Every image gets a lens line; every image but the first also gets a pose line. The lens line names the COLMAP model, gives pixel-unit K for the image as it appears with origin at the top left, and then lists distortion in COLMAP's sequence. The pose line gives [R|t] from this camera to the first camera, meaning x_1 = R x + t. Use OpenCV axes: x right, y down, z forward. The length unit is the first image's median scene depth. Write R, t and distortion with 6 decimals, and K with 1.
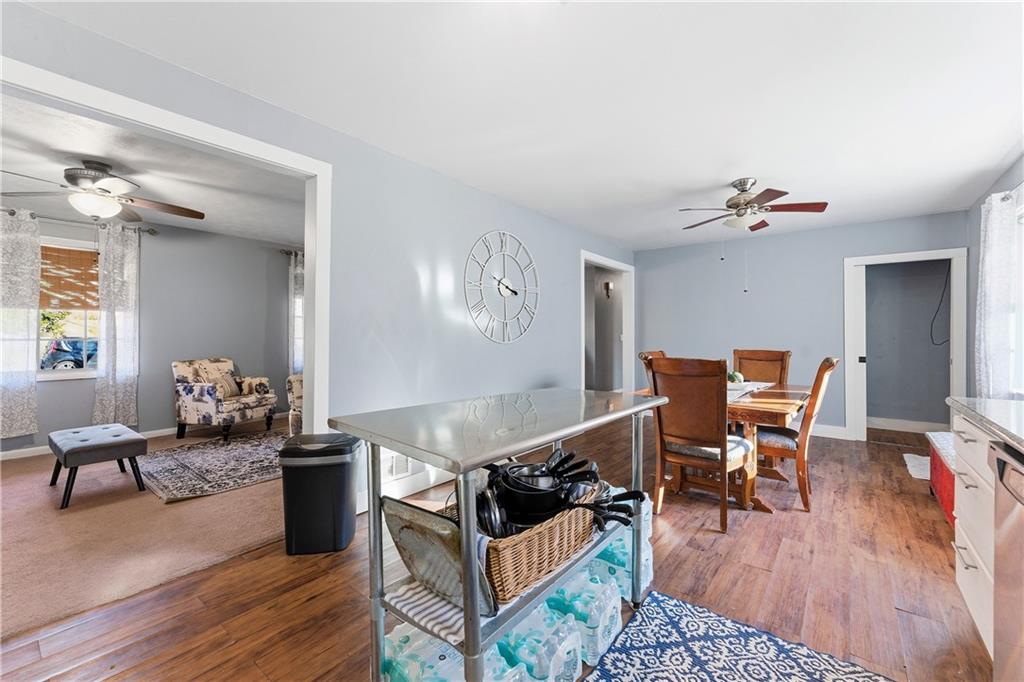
lens RADIAL K [[417.7, 0, 510.4], [0, 417.7, 336.2], [0, 0, 1]] dist [0.001478, -0.001023]
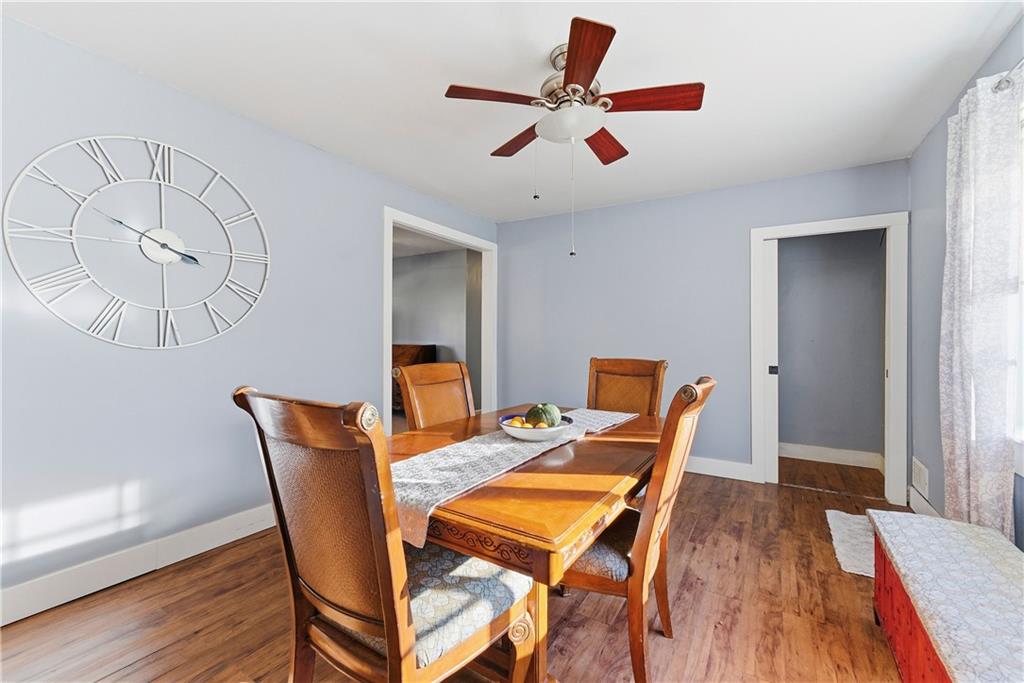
lens RADIAL K [[417.7, 0, 511.5], [0, 417.7, 339.1], [0, 0, 1]] dist [0.001478, -0.001023]
pose [[0.992580, -0.000126, 0.121592, 0.581070], [-0.000233, 0.999996, 0.002939, 0.001831], [-0.121592, -0.002945, 0.992576, 0.645024]]
